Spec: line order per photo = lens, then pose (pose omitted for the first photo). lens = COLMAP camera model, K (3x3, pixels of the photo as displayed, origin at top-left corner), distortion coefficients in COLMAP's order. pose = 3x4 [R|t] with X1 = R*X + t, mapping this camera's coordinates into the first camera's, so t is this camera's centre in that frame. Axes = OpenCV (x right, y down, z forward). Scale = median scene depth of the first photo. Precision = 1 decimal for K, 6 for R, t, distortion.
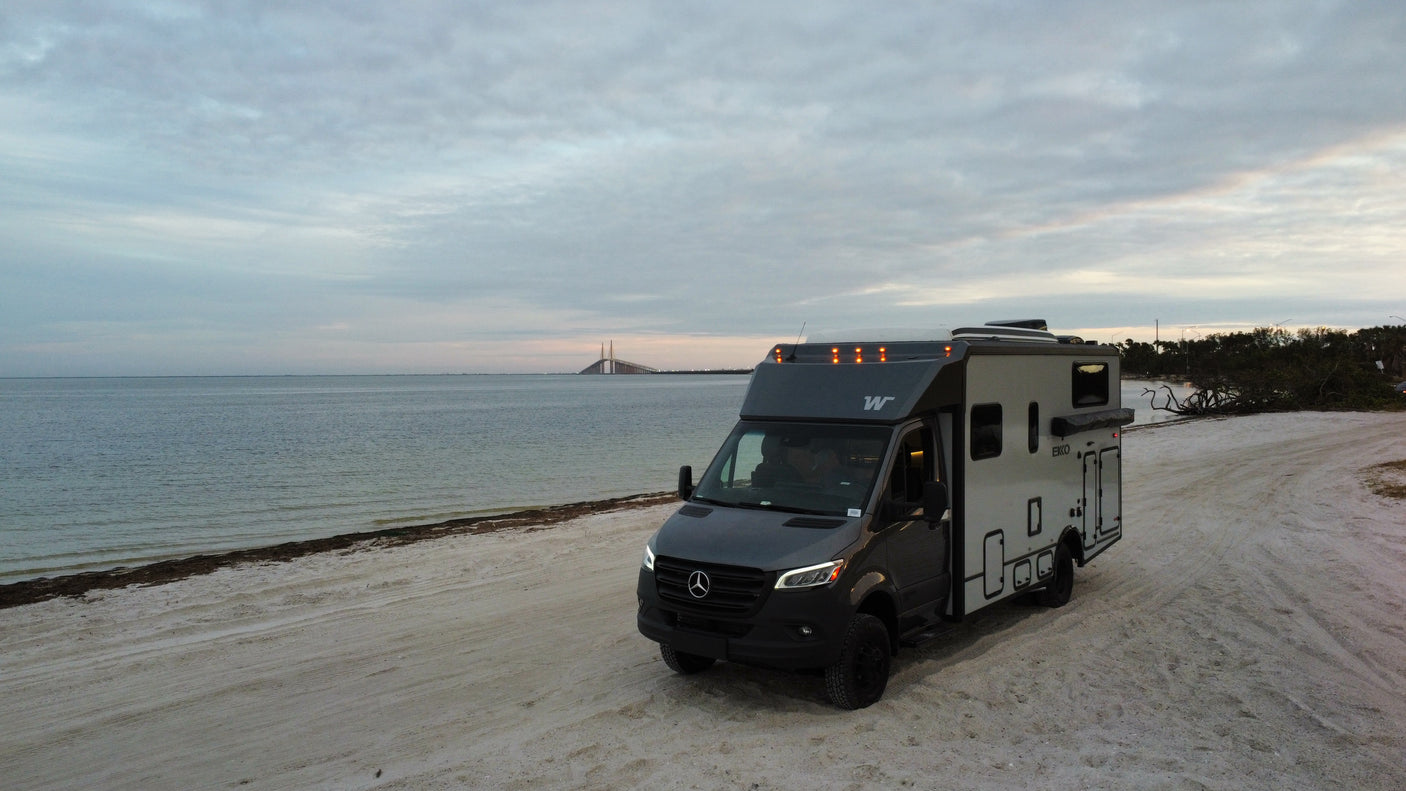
lens RADIAL K [[1056.4, 0, 703.0], [0, 1056.4, 395.5], [0, 0, 1]] dist [-0.004700, 0.001024]
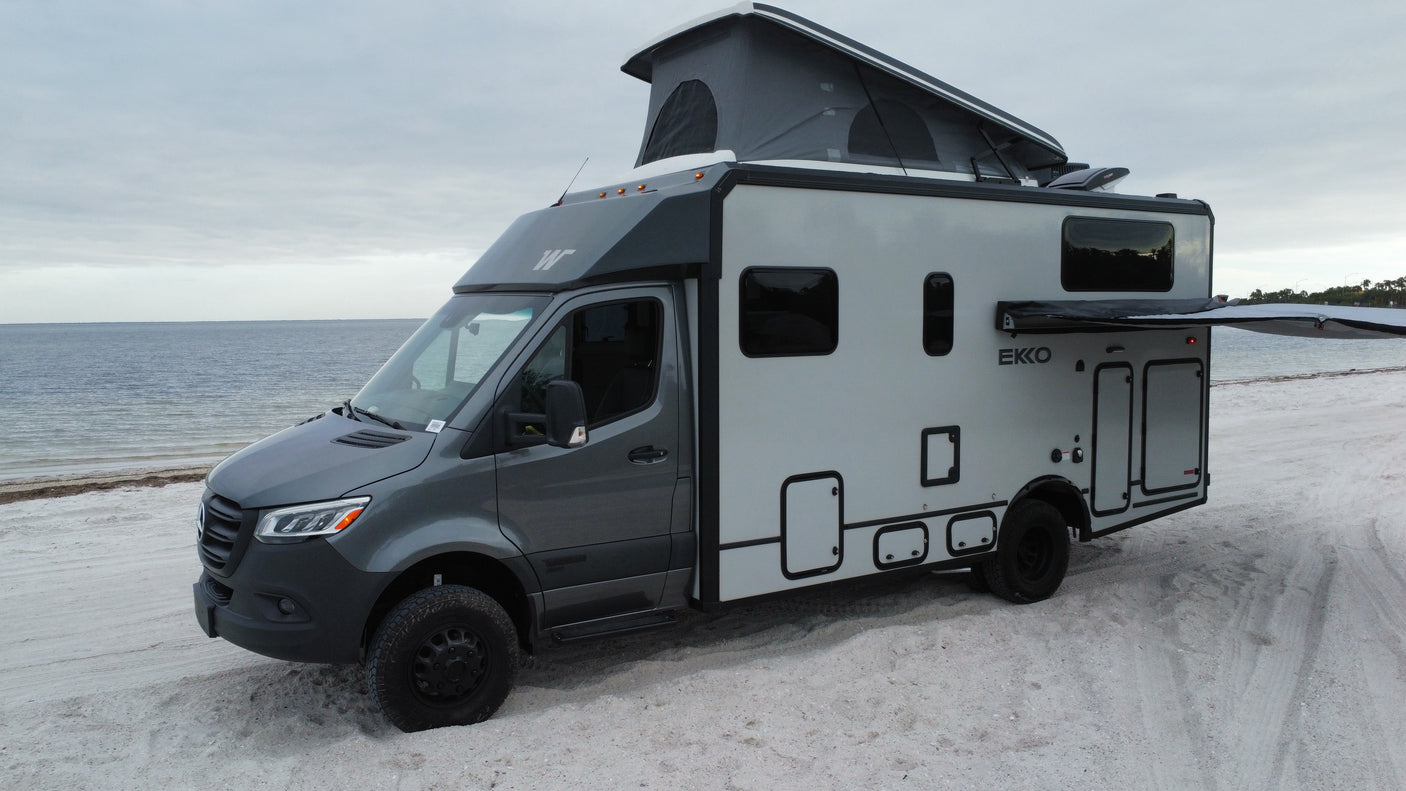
lens RADIAL K [[1056.4, 0, 703.0], [0, 1056.4, 395.5], [0, 0, 1]] dist [-0.004700, 0.001024]
pose [[0.940213, 0.036059, -0.338672, 0.418506], [-0.013363, 0.997520, 0.069110, 0.038964], [0.340324, -0.060452, 0.938363, 0.384461]]
